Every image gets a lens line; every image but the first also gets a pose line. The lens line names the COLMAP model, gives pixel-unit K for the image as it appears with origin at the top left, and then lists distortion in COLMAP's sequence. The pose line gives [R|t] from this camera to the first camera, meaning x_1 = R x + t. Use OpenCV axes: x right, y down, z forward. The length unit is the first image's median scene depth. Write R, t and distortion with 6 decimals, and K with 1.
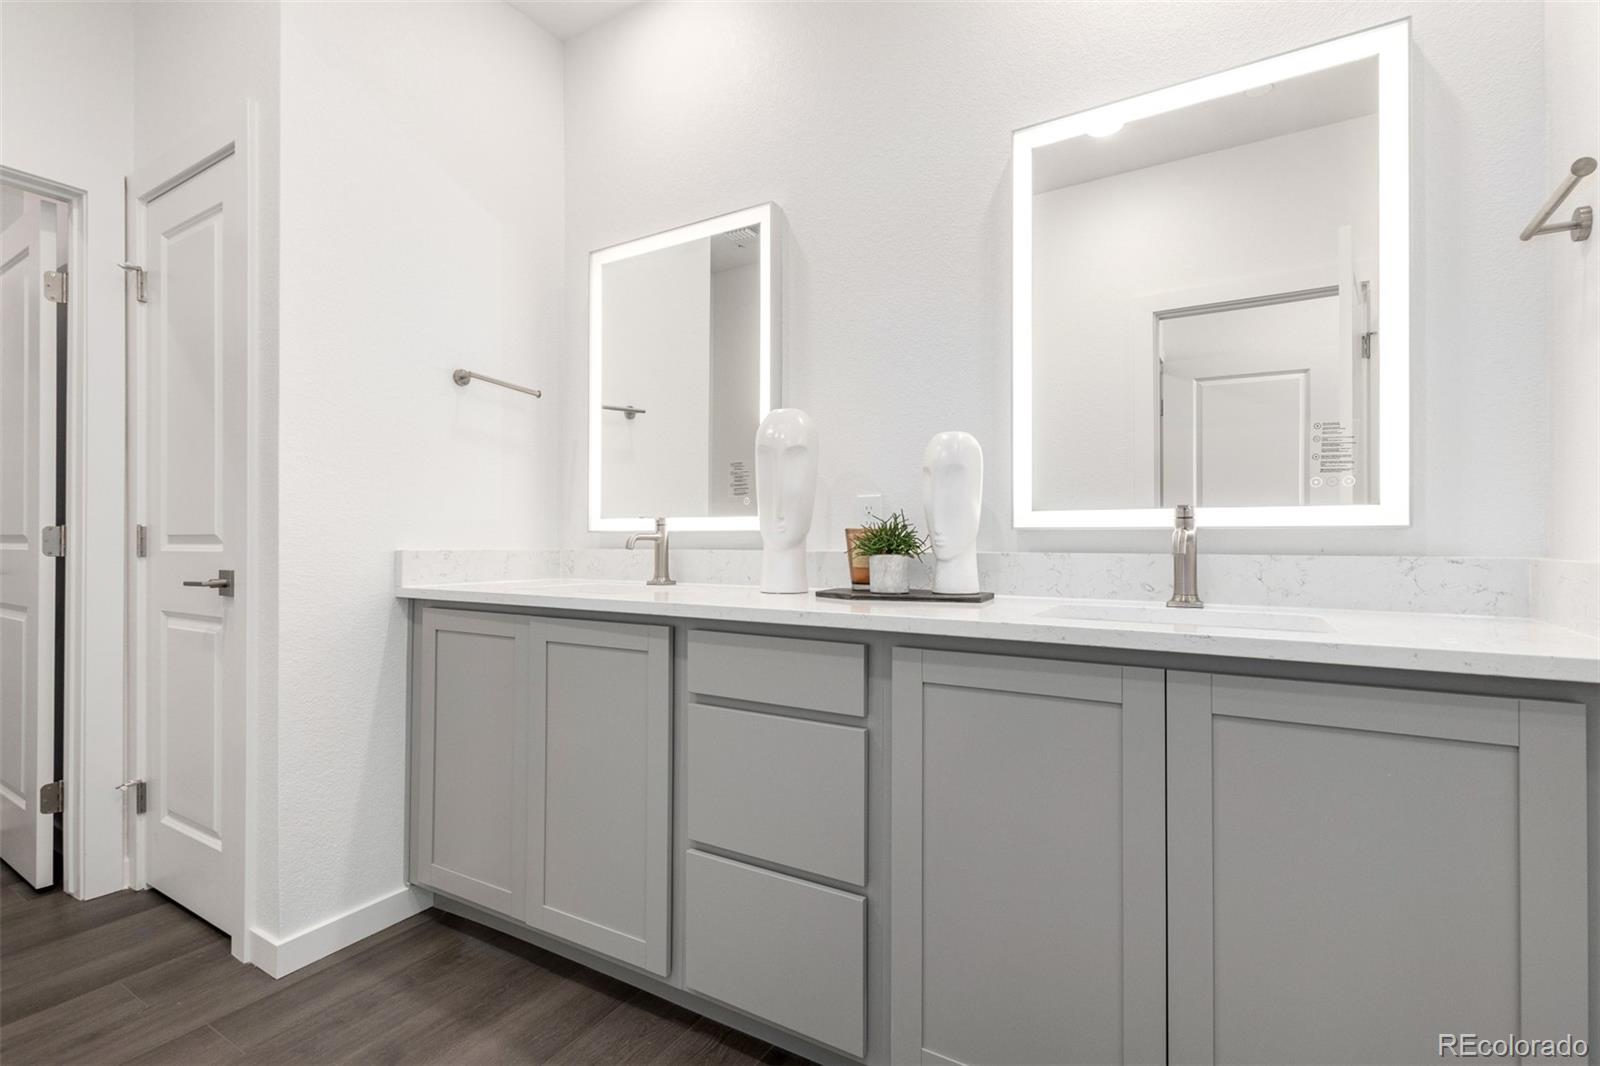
lens RADIAL K [[731.6, 0, 797.3], [0, 731.6, 532.2], [0, 0, 1]] dist [0.004596, -0.001153]
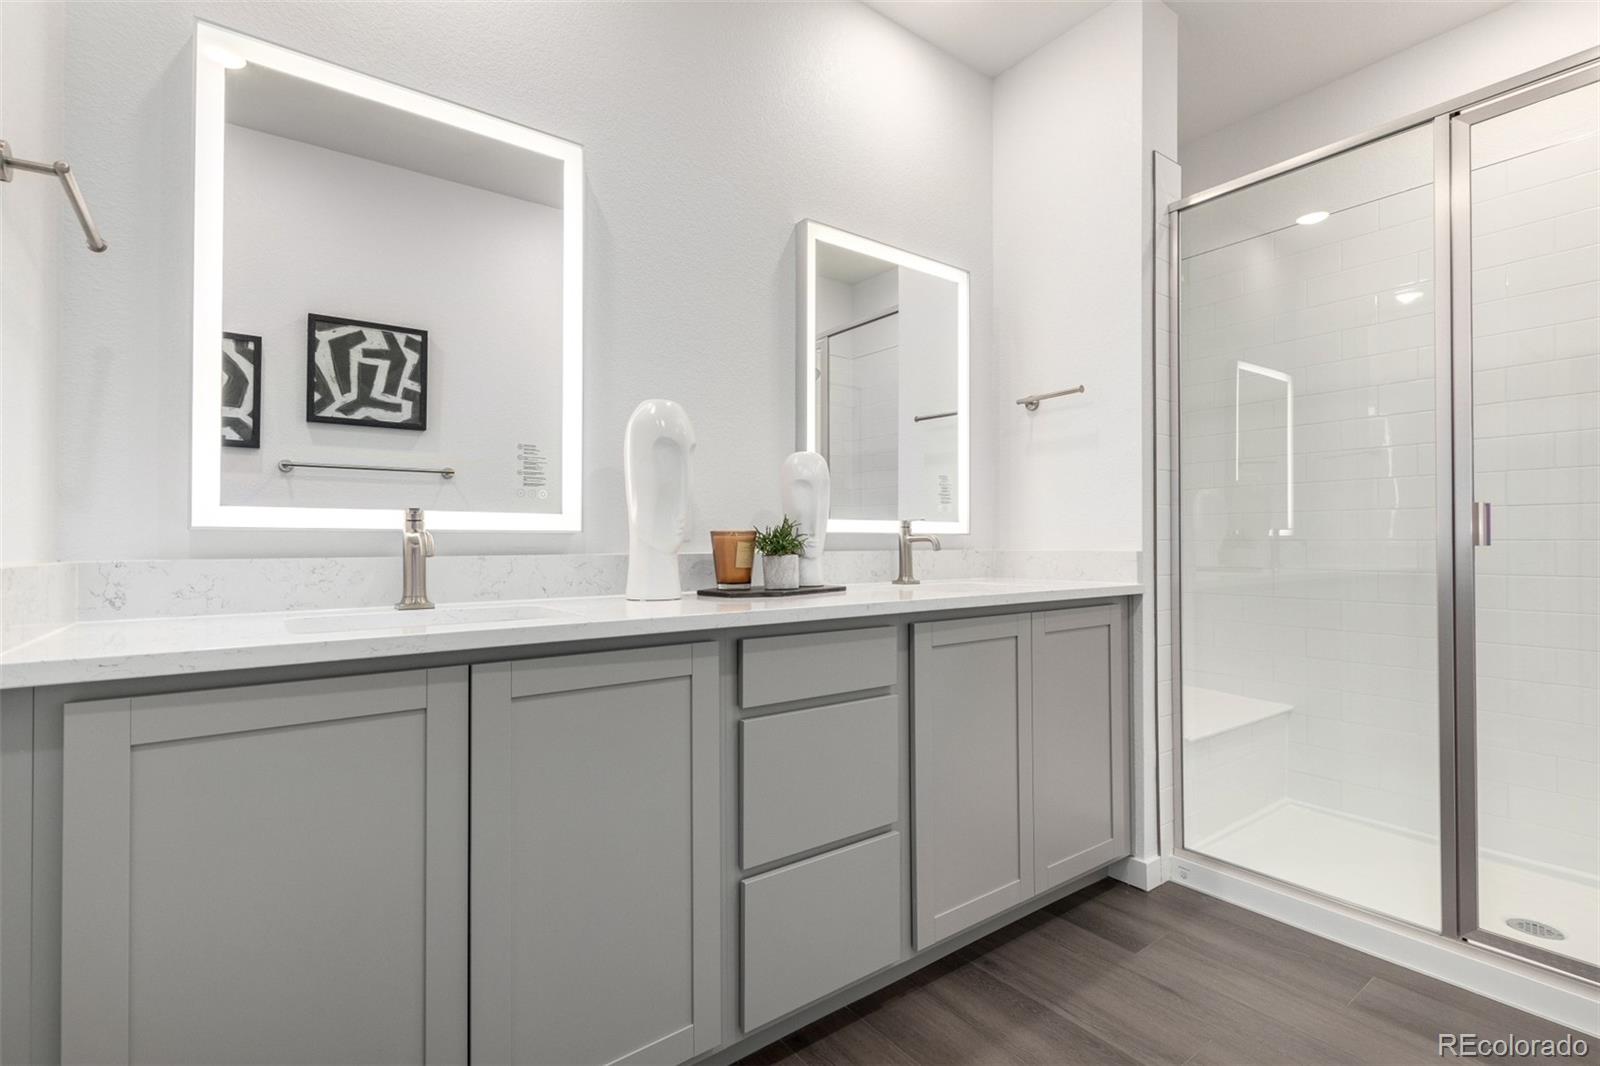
lens RADIAL K [[731.6, 0, 793.7], [0, 731.6, 543.0], [0, 0, 1]] dist [0.004596, -0.001153]
pose [[0.379893, -0.002405, 0.925027, -0.782342], [-0.008067, 0.999950, 0.005912, 0.004658], [-0.924995, -0.009709, 0.379854, 0.480451]]
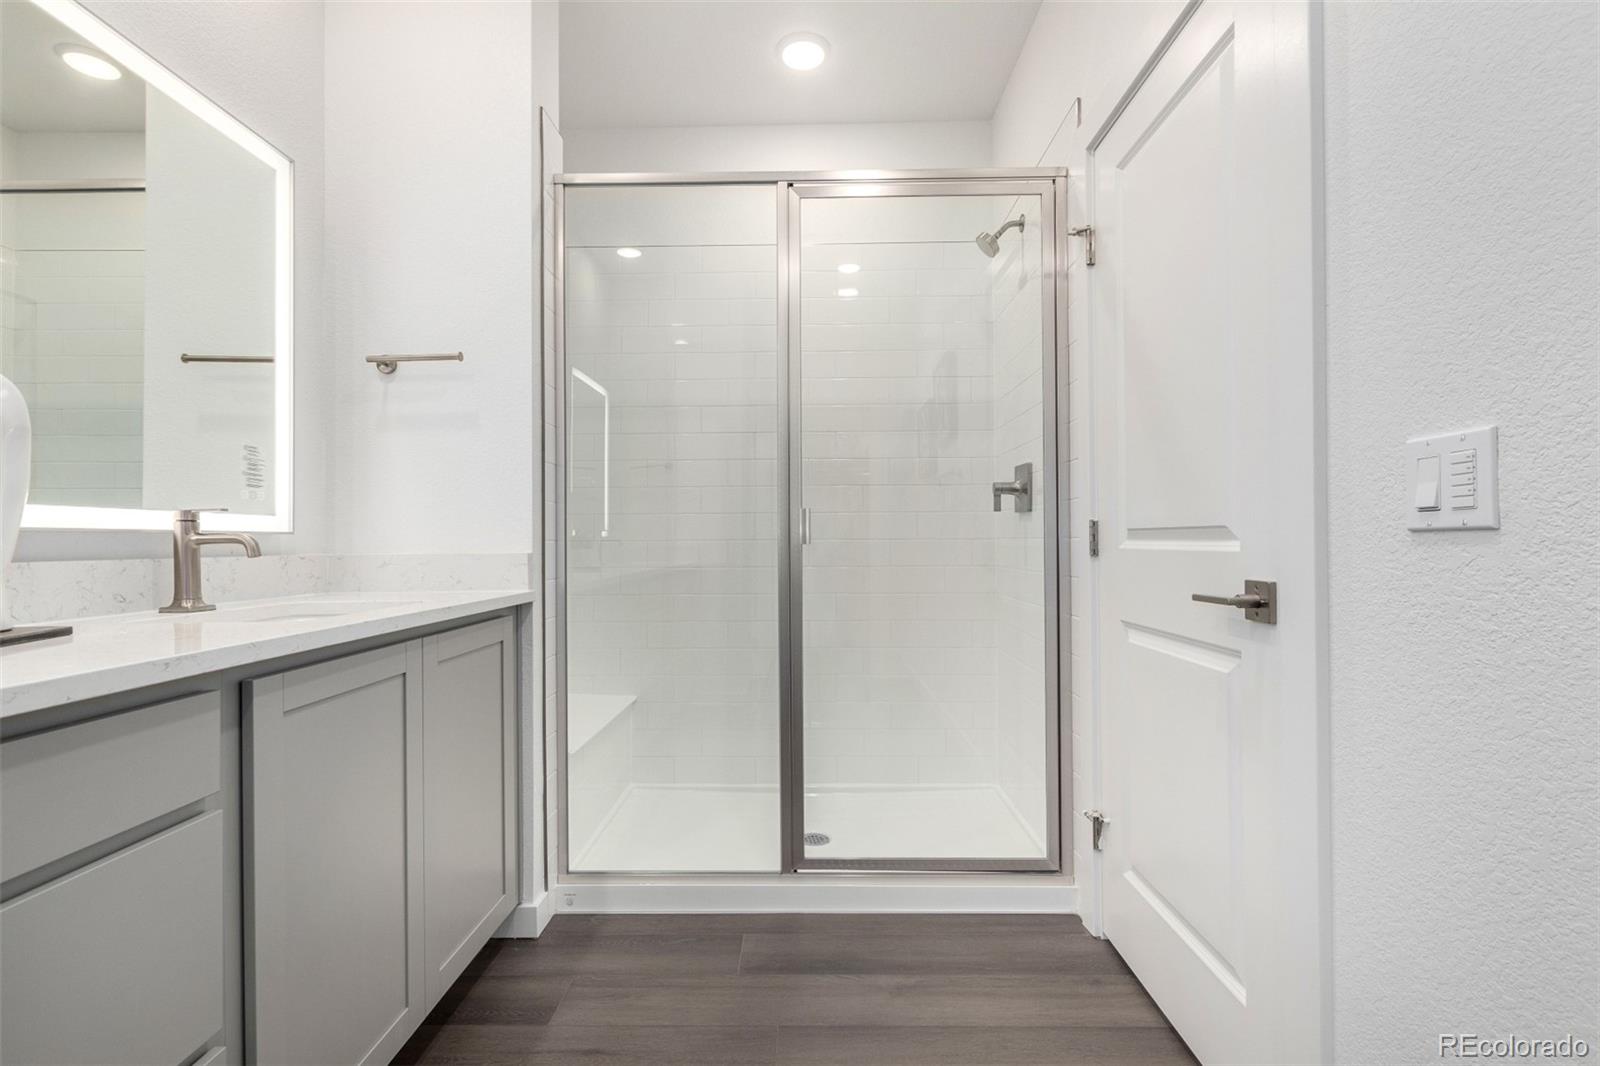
lens RADIAL K [[731.6, 0, 802.5], [0, 731.6, 536.2], [0, 0, 1]] dist [0.004596, -0.001153]
pose [[-0.510360, 0.008530, 0.859919, -0.663495], [-0.002154, 0.999935, -0.011198, 0.006051], [-0.859958, -0.007567, -0.510308, 0.552403]]
